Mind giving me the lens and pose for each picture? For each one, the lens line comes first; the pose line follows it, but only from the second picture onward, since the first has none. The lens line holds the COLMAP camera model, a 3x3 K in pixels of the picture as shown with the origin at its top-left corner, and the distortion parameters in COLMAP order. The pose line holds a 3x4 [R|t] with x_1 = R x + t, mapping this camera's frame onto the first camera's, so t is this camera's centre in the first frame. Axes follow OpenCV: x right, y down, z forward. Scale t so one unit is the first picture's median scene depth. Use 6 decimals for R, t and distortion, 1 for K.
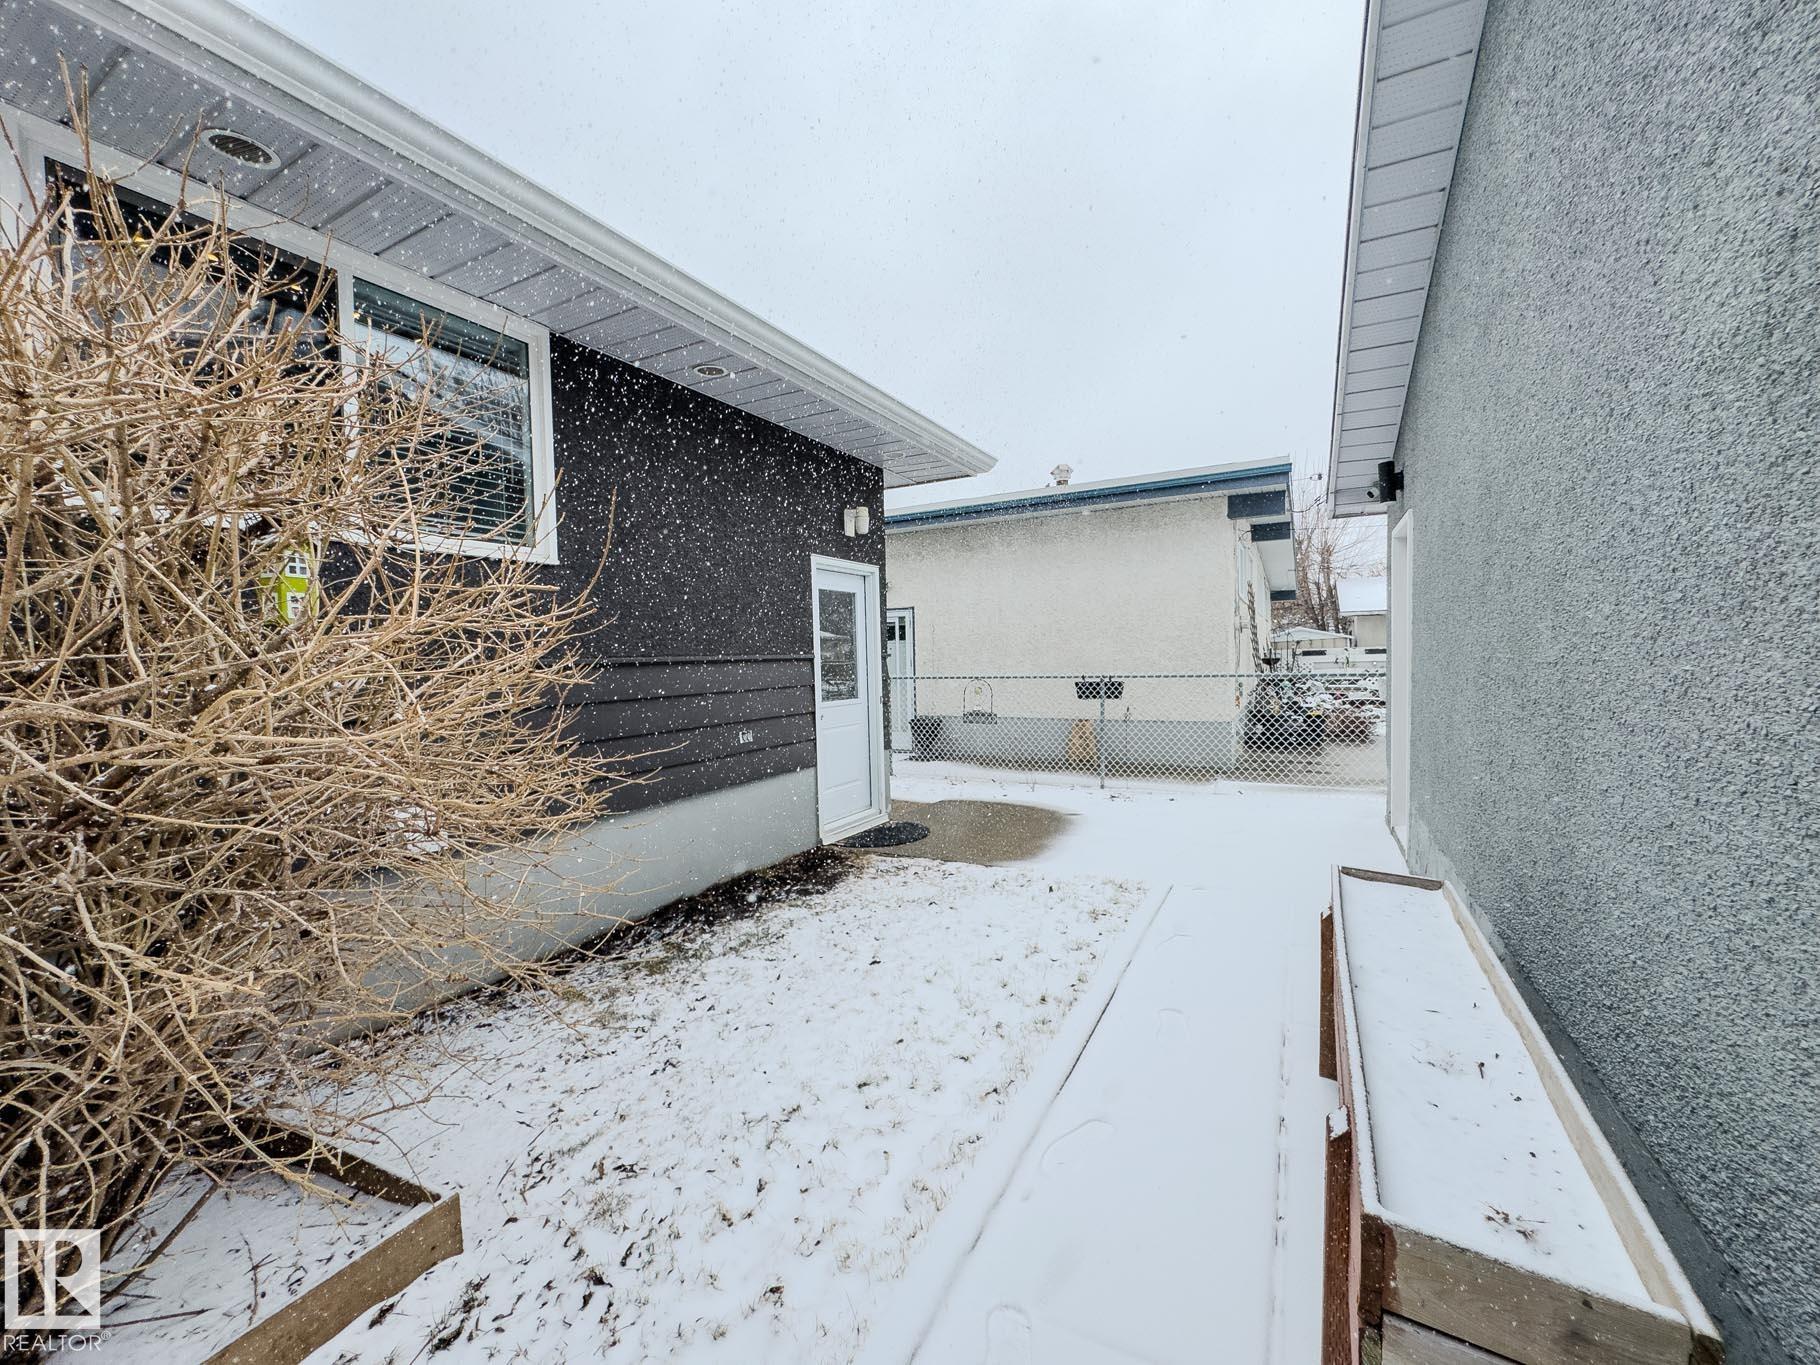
lens RADIAL K [[723.0, 0, 910.0], [0, 723.0, 682.5], [0, 0, 1]] dist [-0.001325, -0.000111]
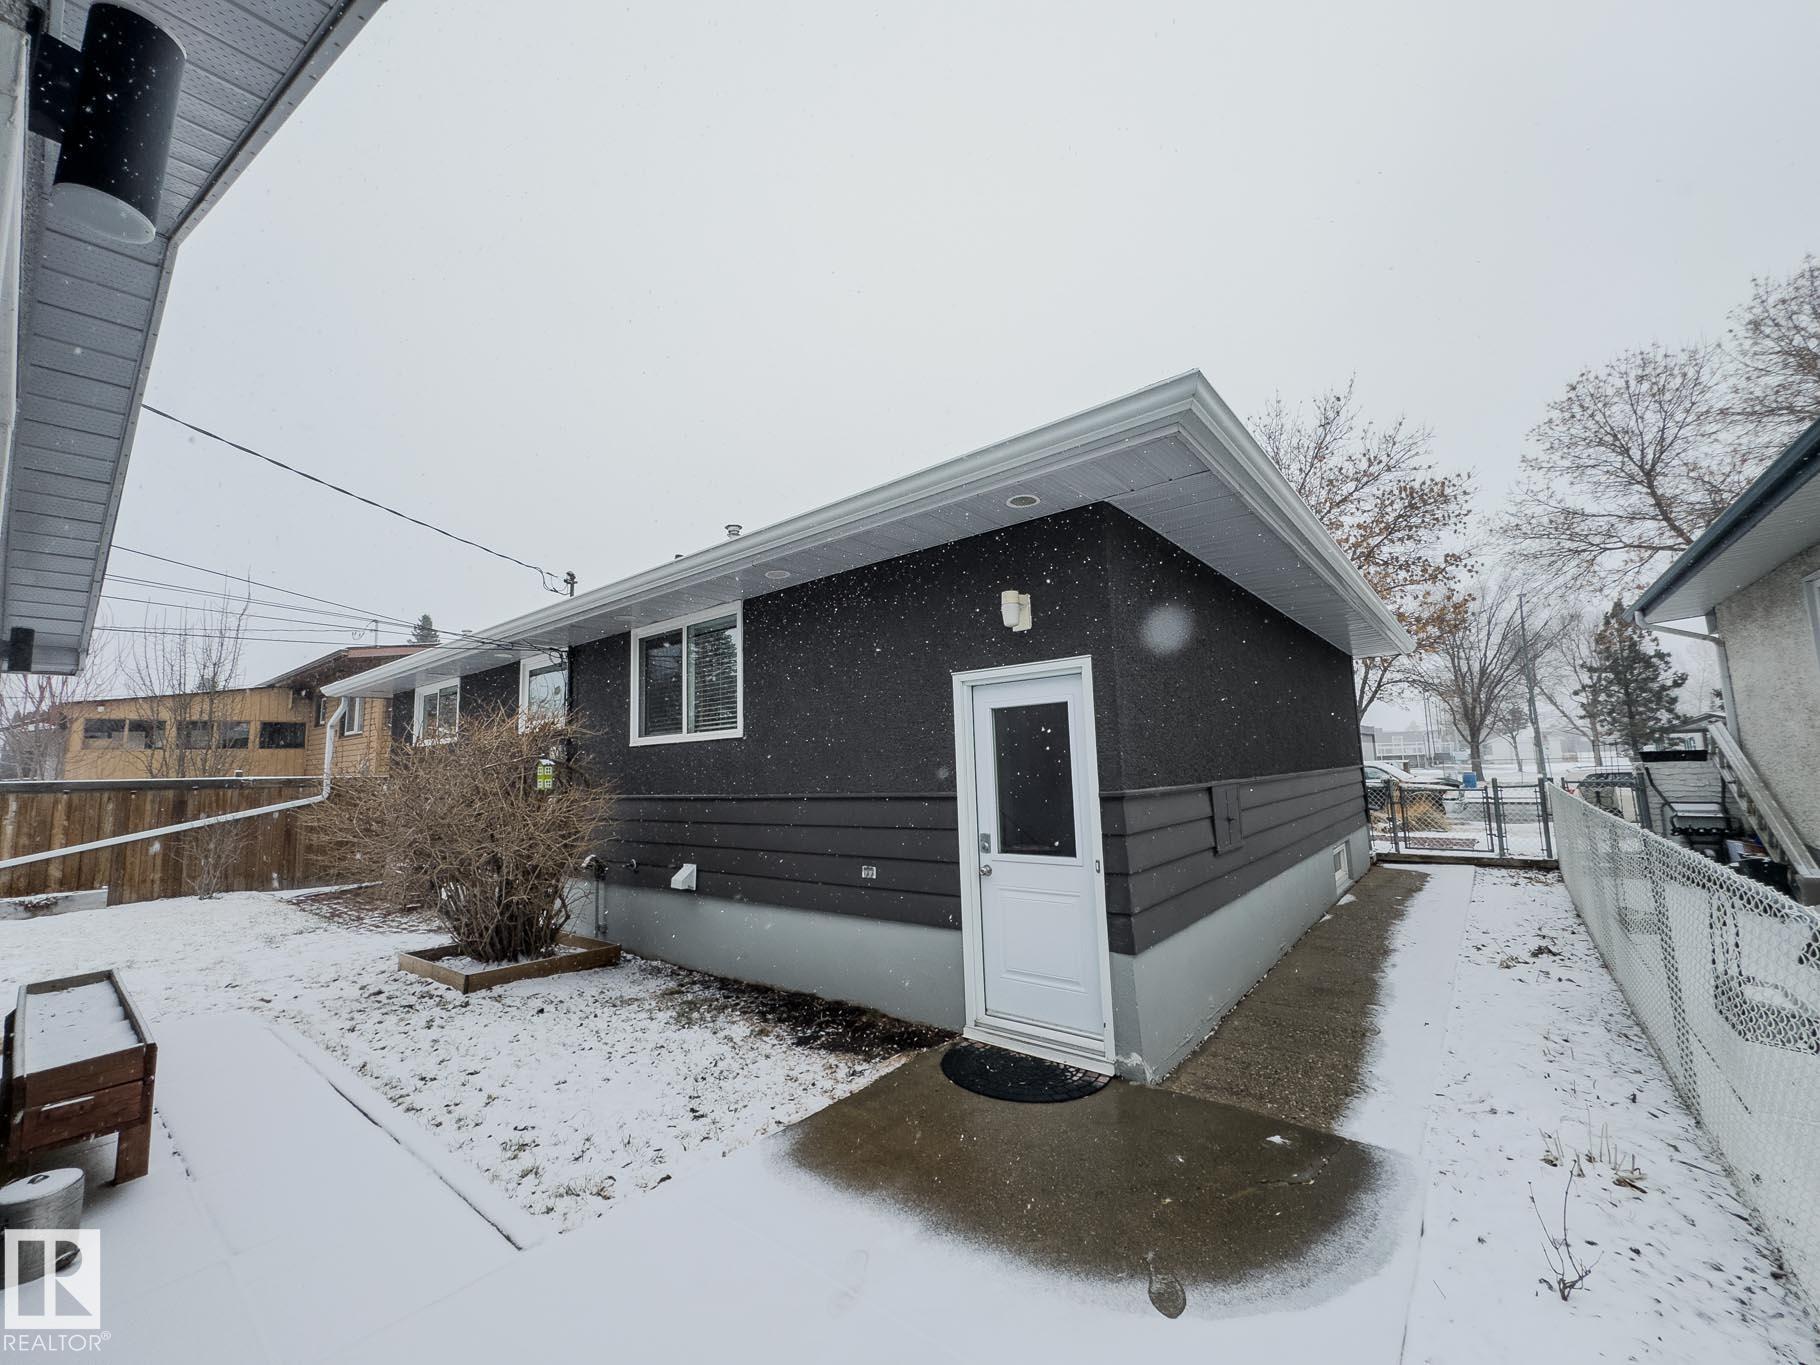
lens RADIAL K [[723.0, 0, 910.0], [0, 723.0, 682.5], [0, 0, 1]] dist [-0.001325, -0.000111]
pose [[-0.178235, -0.091596, -0.979716, 0.939770], [-0.002701, 0.995700, -0.092599, -0.116945], [0.983984, -0.013858, -0.177716, 1.460481]]
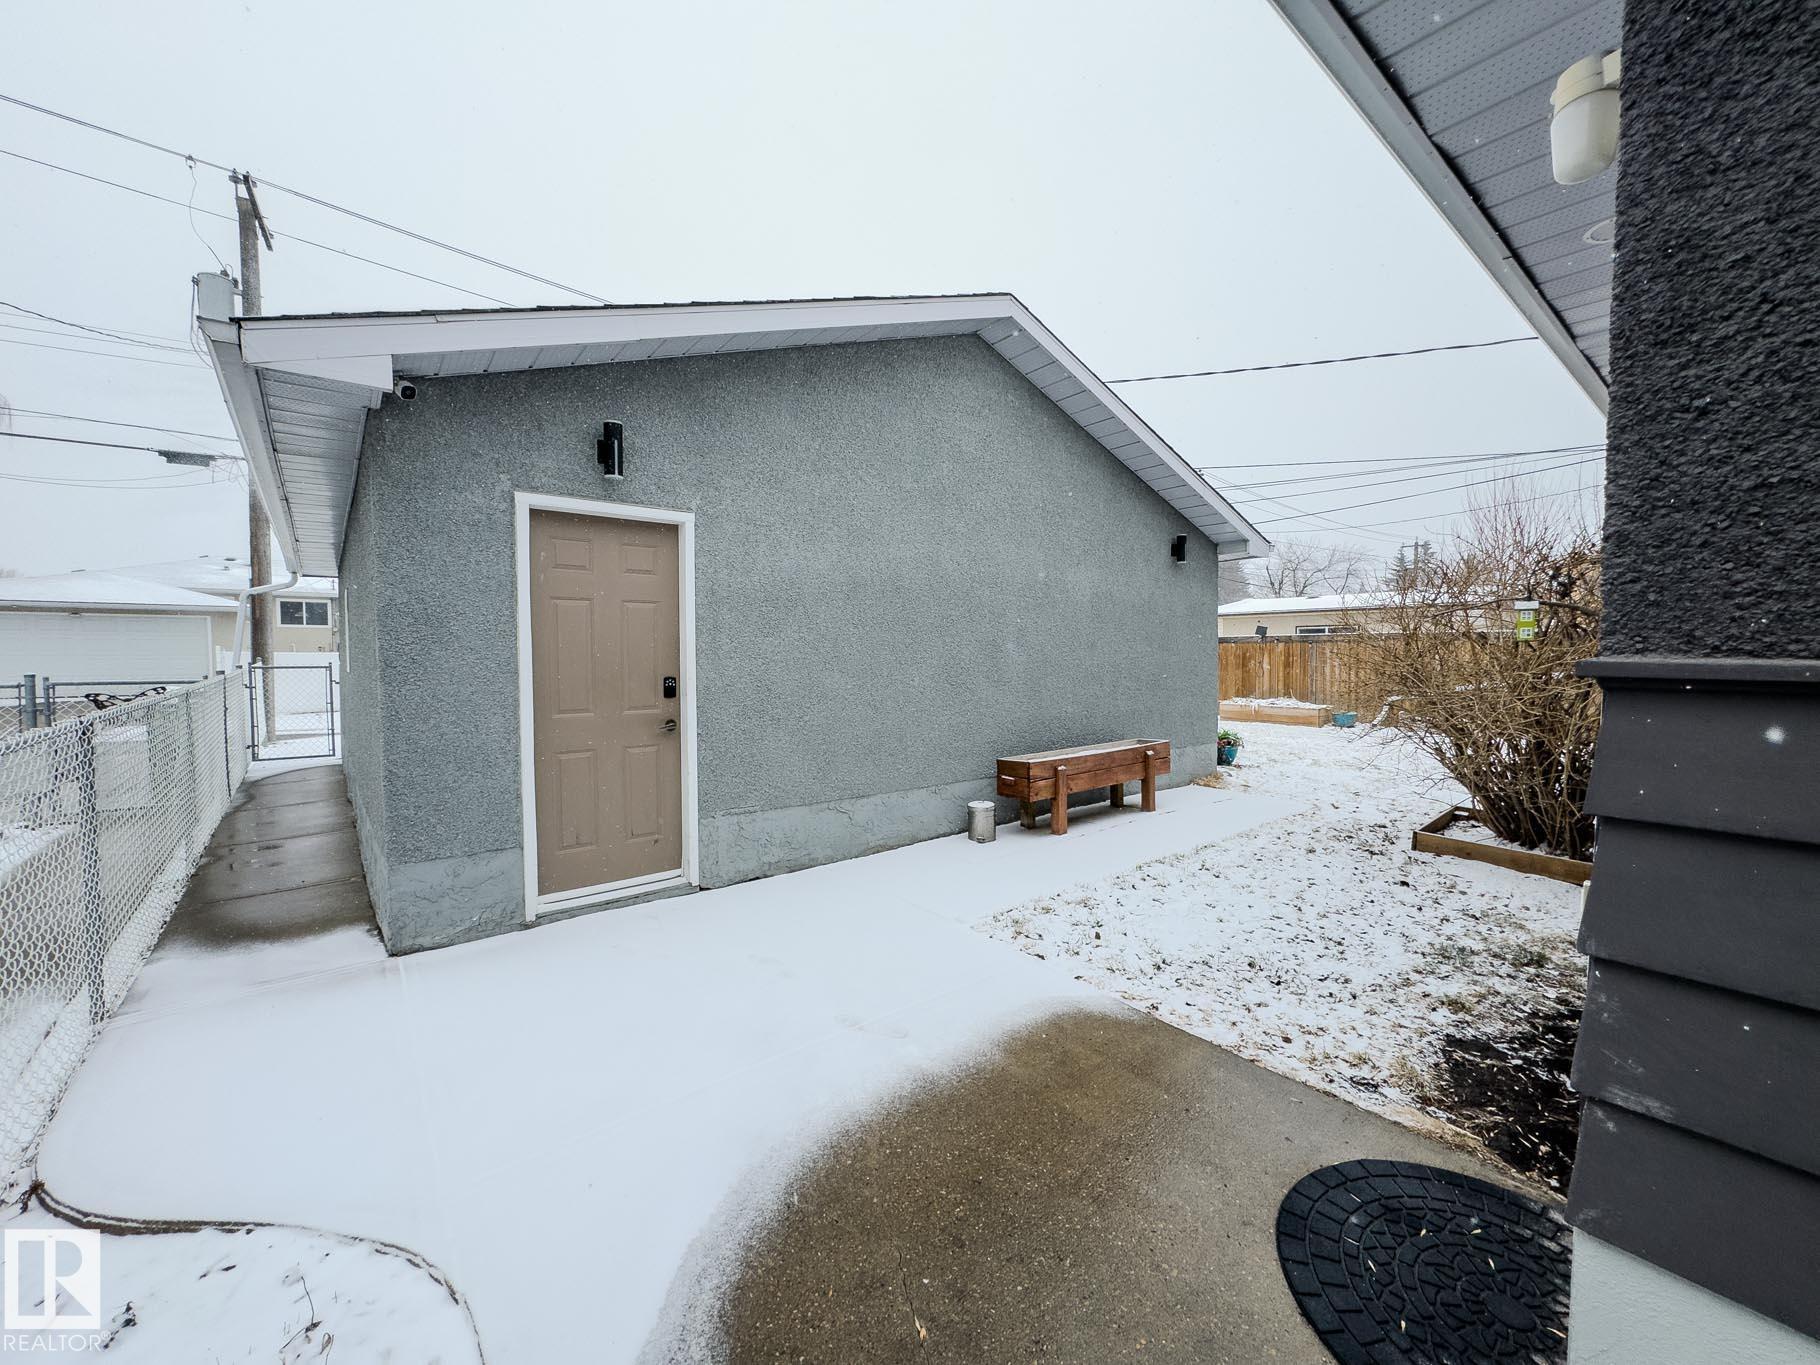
lens RADIAL K [[723.0, 0, 910.0], [0, 723.0, 682.5], [0, 0, 1]] dist [-0.001325, -0.000111]
pose [[-0.929139, -0.003111, 0.369718, 0.097705], [0.027646, 0.996581, 0.077863, -0.085396], [-0.368696, 0.082566, -0.925876, 1.888066]]
